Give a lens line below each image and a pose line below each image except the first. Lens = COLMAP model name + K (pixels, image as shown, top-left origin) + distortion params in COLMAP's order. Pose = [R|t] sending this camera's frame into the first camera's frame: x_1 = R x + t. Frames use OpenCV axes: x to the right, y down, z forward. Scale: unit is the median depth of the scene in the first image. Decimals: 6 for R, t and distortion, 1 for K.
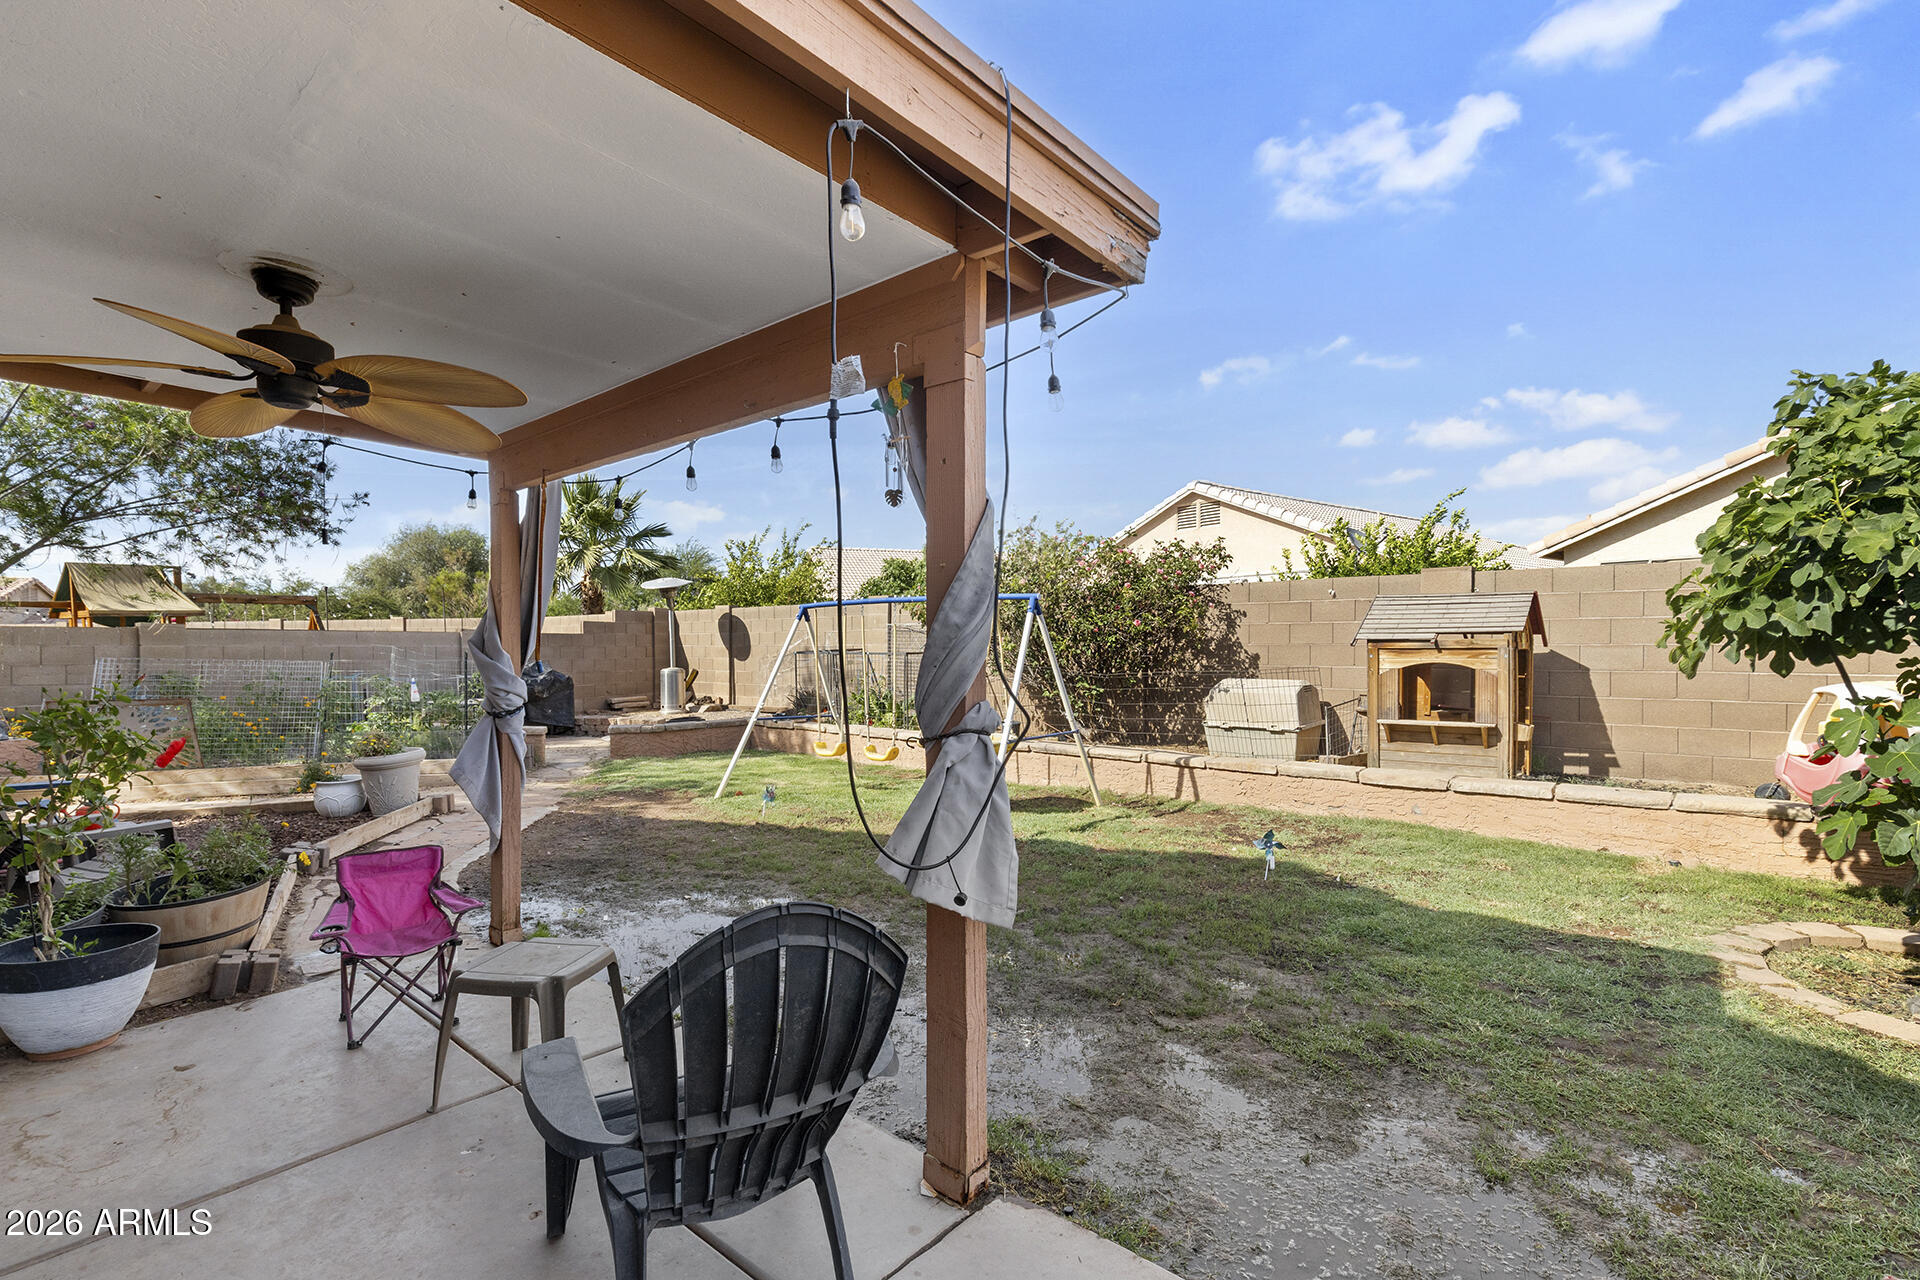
lens RADIAL K [[873.3, 0, 952.2], [0, 873.3, 658.2], [0, 0, 1]] dist [0.007814, 0.000105]
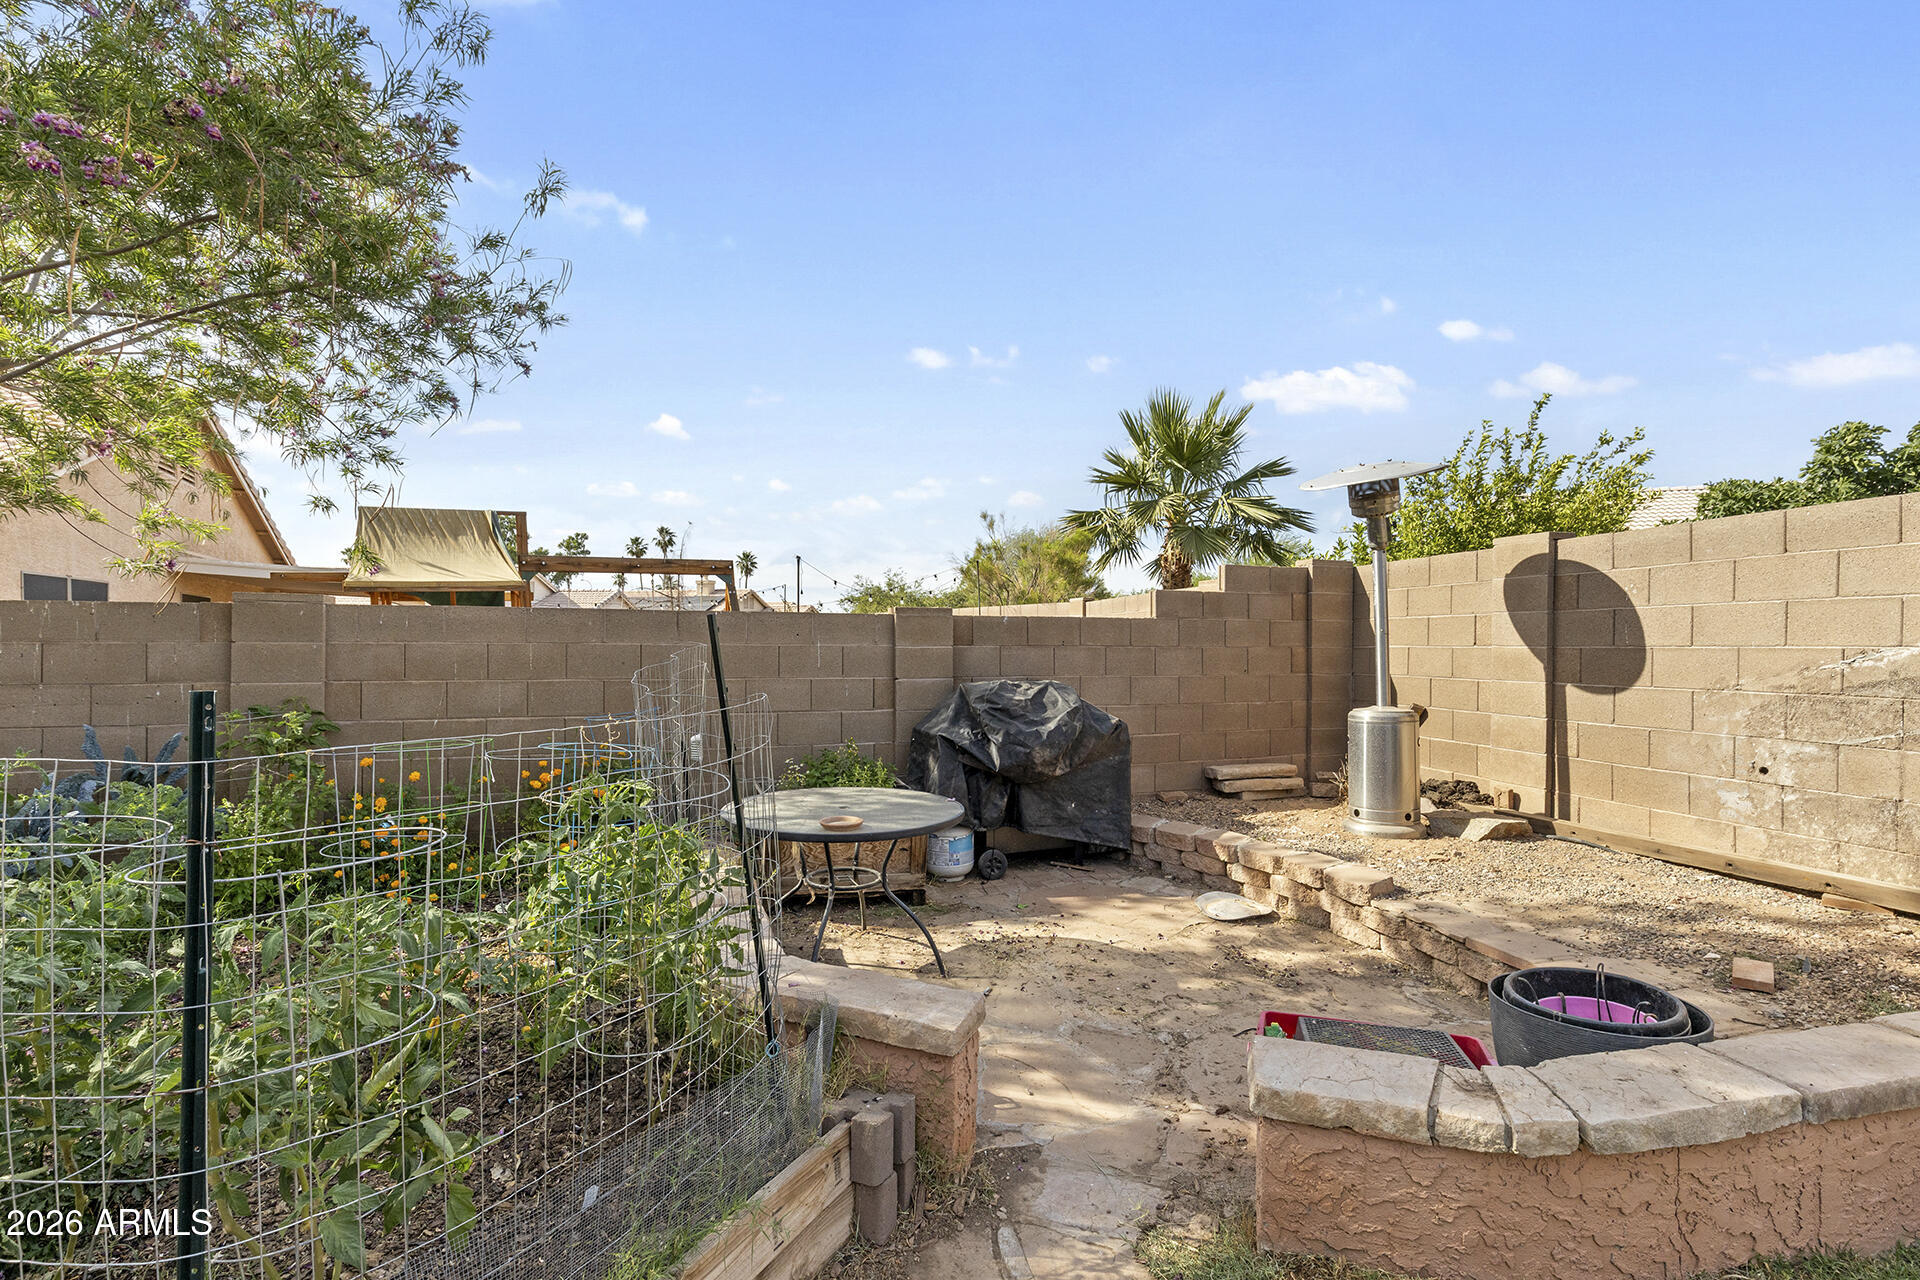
lens RADIAL K [[873.3, 0, 952.2], [0, 873.3, 658.2], [0, 0, 1]] dist [0.007814, 0.000105]
pose [[0.802621, 0.012394, -0.596361, -0.435269], [-0.011912, 0.999918, 0.004749, -0.015760], [0.596371, 0.003293, 0.802702, 1.055925]]
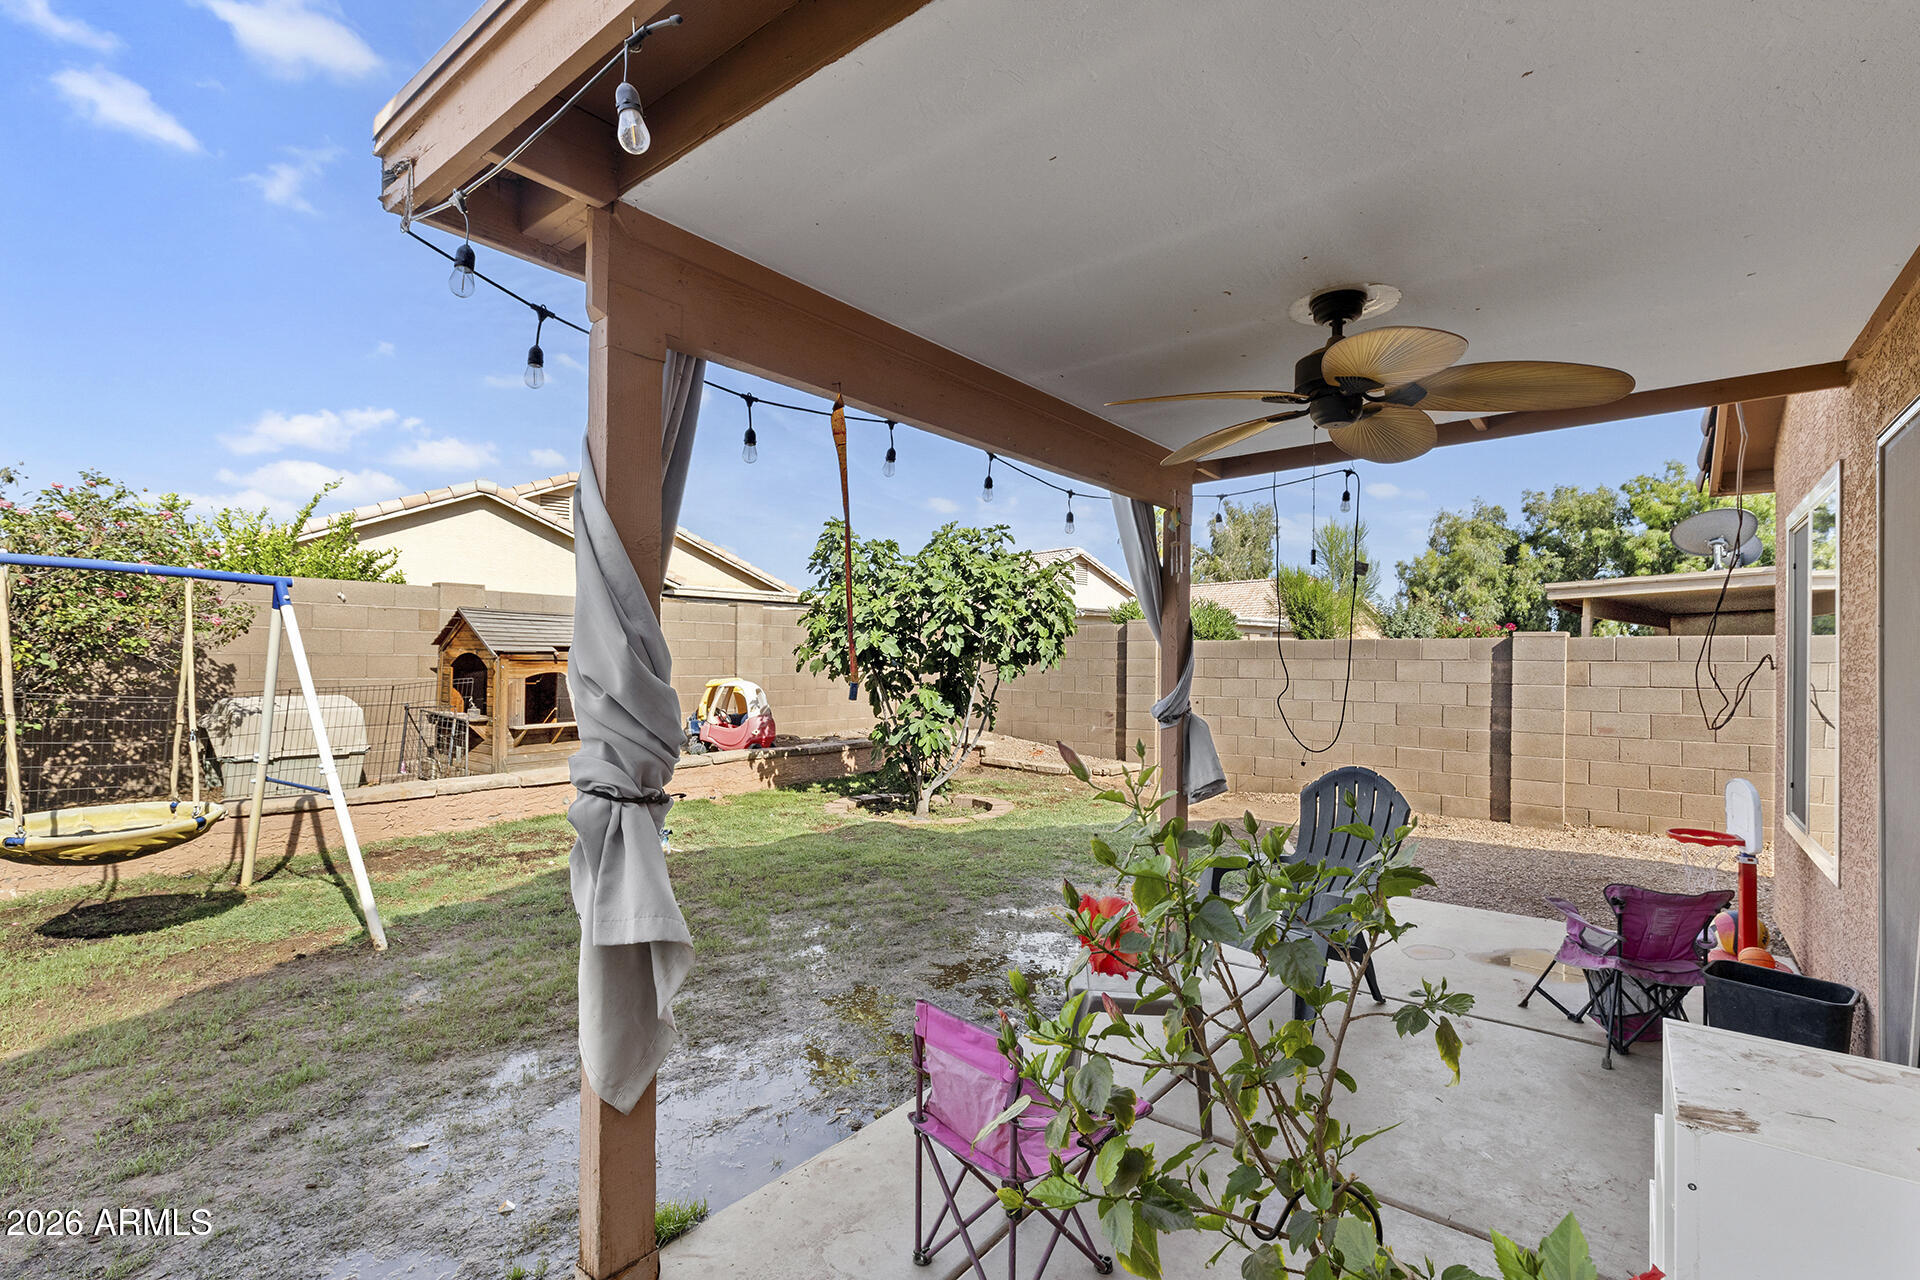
lens RADIAL K [[862.5, 0, 954.0], [0, 862.5, 665.1], [0, 0, 1]] dist [0.004139, 0.000379]
pose [[-0.044800, -0.002539, 0.998993, -0.493824], [0.004102, 0.999988, 0.002726, -0.005182], [-0.998988, 0.004220, -0.044789, 0.425691]]
